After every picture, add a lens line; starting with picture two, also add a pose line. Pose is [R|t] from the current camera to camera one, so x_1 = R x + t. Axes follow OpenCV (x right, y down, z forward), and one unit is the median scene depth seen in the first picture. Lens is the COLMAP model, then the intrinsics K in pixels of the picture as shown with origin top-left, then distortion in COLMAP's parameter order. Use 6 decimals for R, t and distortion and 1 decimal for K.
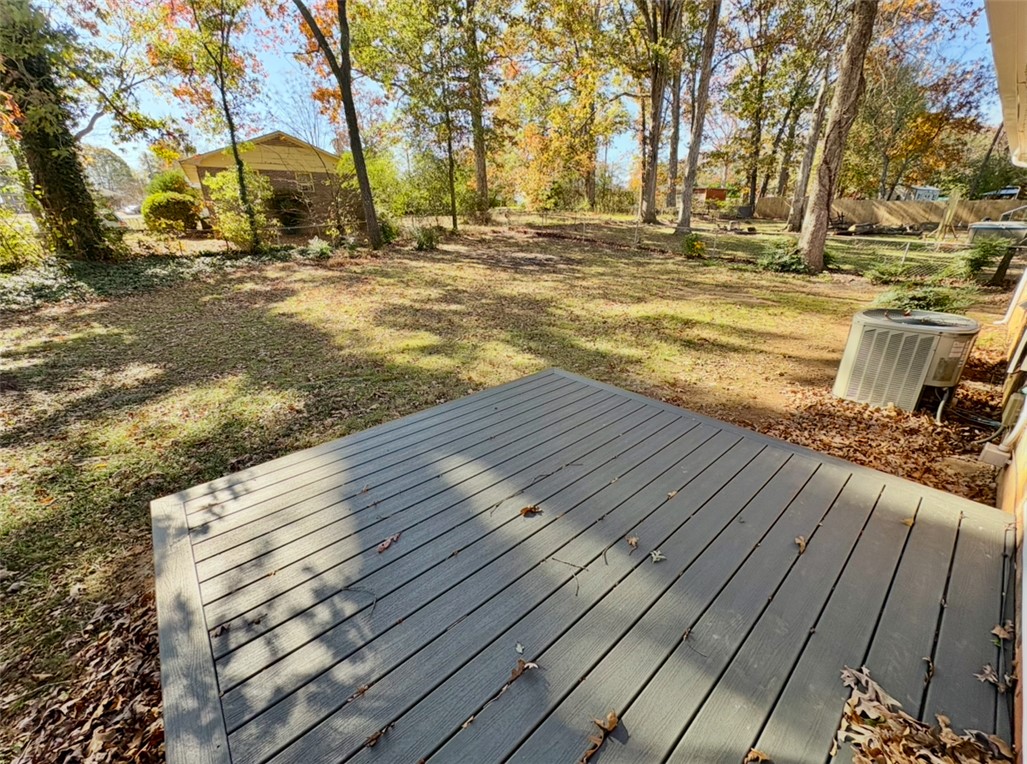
lens RADIAL K [[407.2, 0, 513.5], [0, 407.2, 382.0], [0, 0, 1]] dist [0.002013, 0.000821]
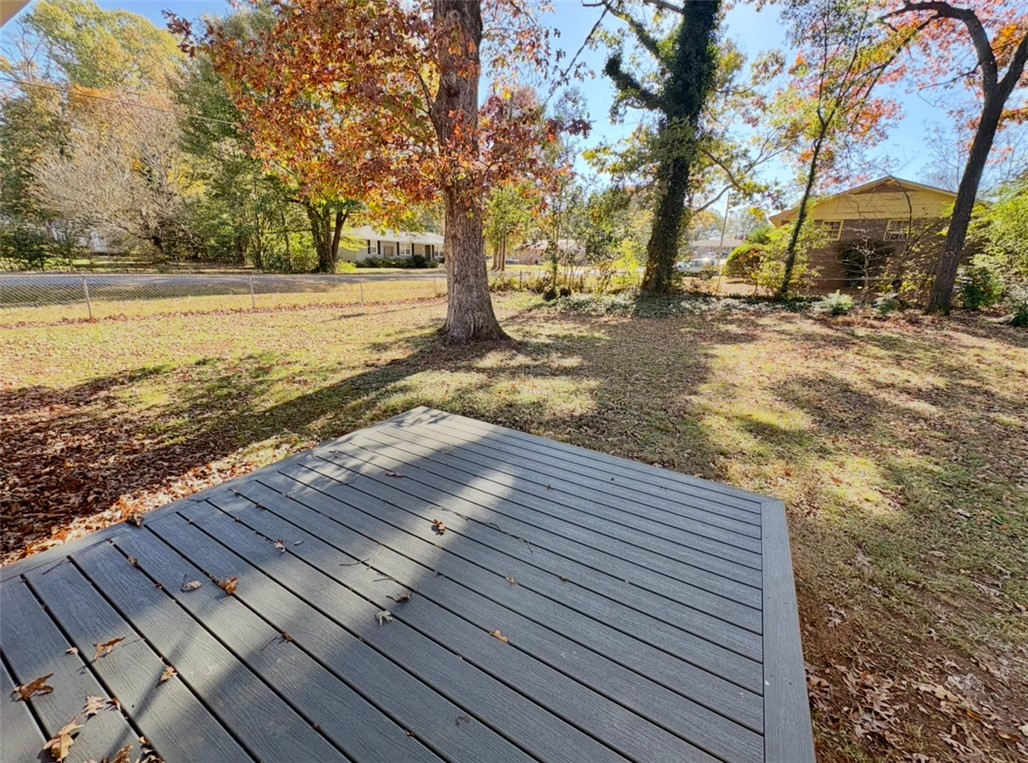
lens RADIAL K [[407.6, 0, 514.0], [0, 407.6, 381.5], [0, 0, 1]] dist [0.002013, 0.000821]
pose [[0.325085, 0.291314, -0.899698, 0.436499], [-0.385993, 0.909390, 0.154982, -0.127994], [0.863324, 0.296895, 0.408074, 0.270210]]
